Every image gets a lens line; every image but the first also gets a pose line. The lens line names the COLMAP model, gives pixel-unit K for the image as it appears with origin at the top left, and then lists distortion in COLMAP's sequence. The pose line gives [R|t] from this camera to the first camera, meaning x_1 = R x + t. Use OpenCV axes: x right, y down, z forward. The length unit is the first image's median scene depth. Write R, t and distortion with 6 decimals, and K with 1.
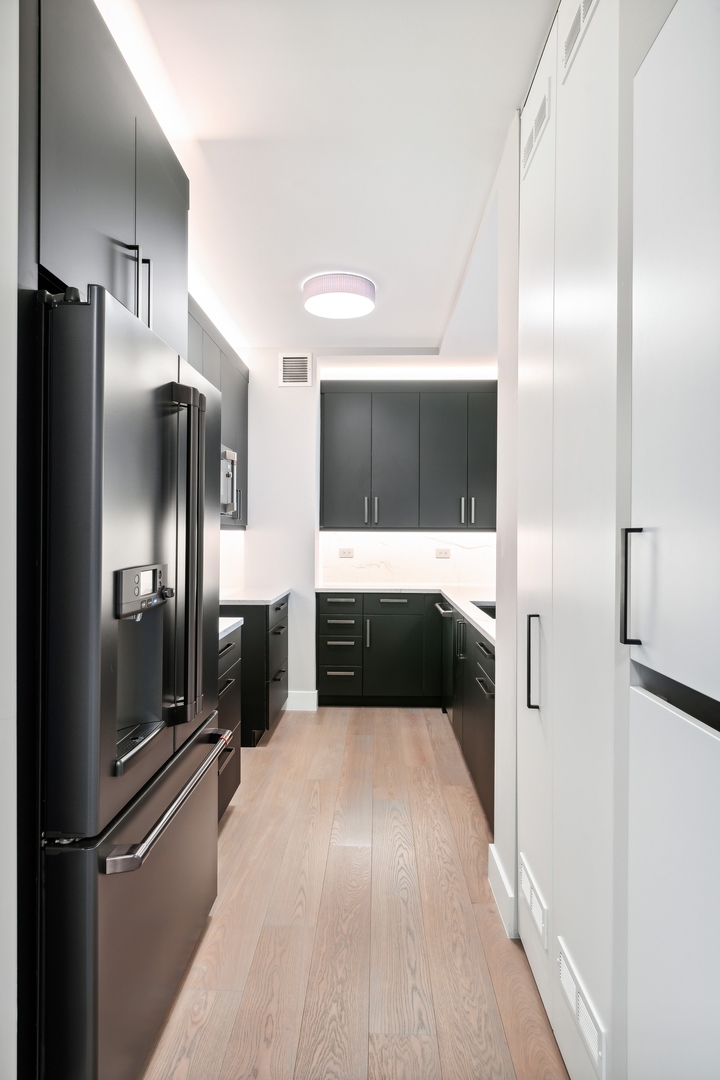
lens RADIAL K [[596.5, 0, 359.0], [0, 596.5, 540.7], [0, 0, 1]] dist [0.008950, 0.005747]
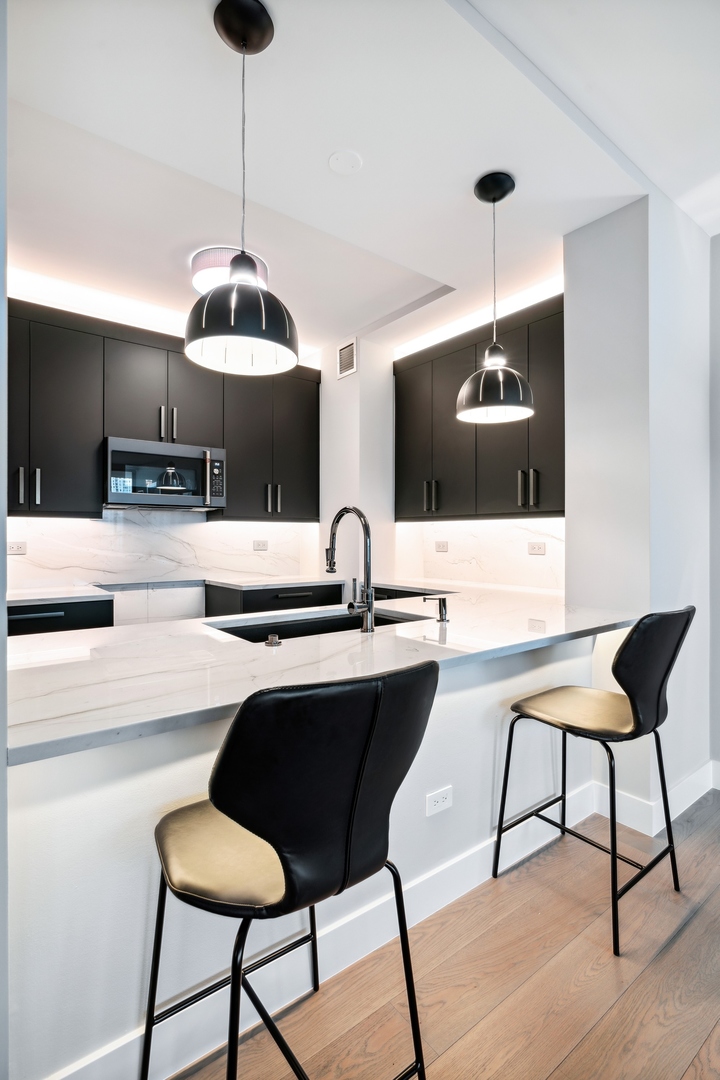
lens RADIAL K [[516.4, 0, 358.9], [0, 516.4, 538.8], [0, 0, 1]] dist [-0.006852, 0.005745]
pose [[0.645519, 0.000341, -0.763744, 0.529611], [-0.004405, 0.999985, -0.003276, 0.013386], [0.763731, 0.005479, 0.645511, 0.442093]]
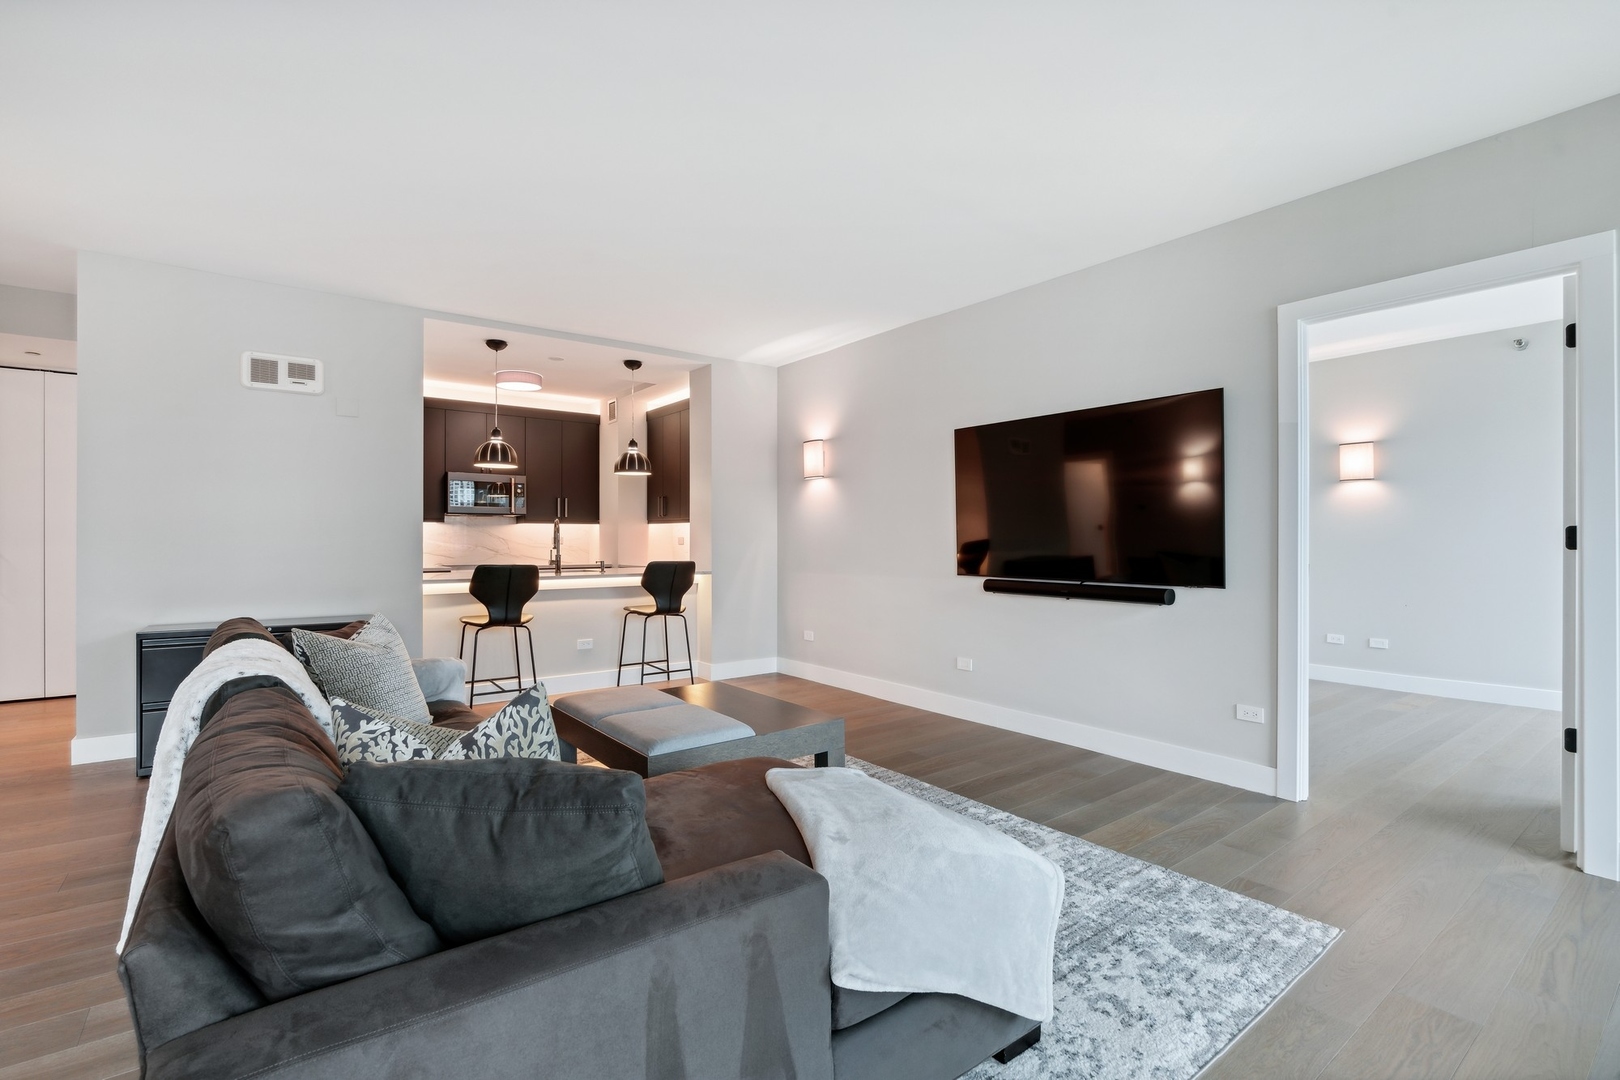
lens RADIAL K [[727.3, 0, 812.3], [0, 727.3, 537.4], [0, 0, 1]] dist [-0.022374, 0.001638]
pose [[0.647230, -0.009109, -0.762241, 1.458080], [-0.002504, 0.999898, -0.014076, 0.037422], [0.762291, 0.011019, 0.647141, 0.227207]]
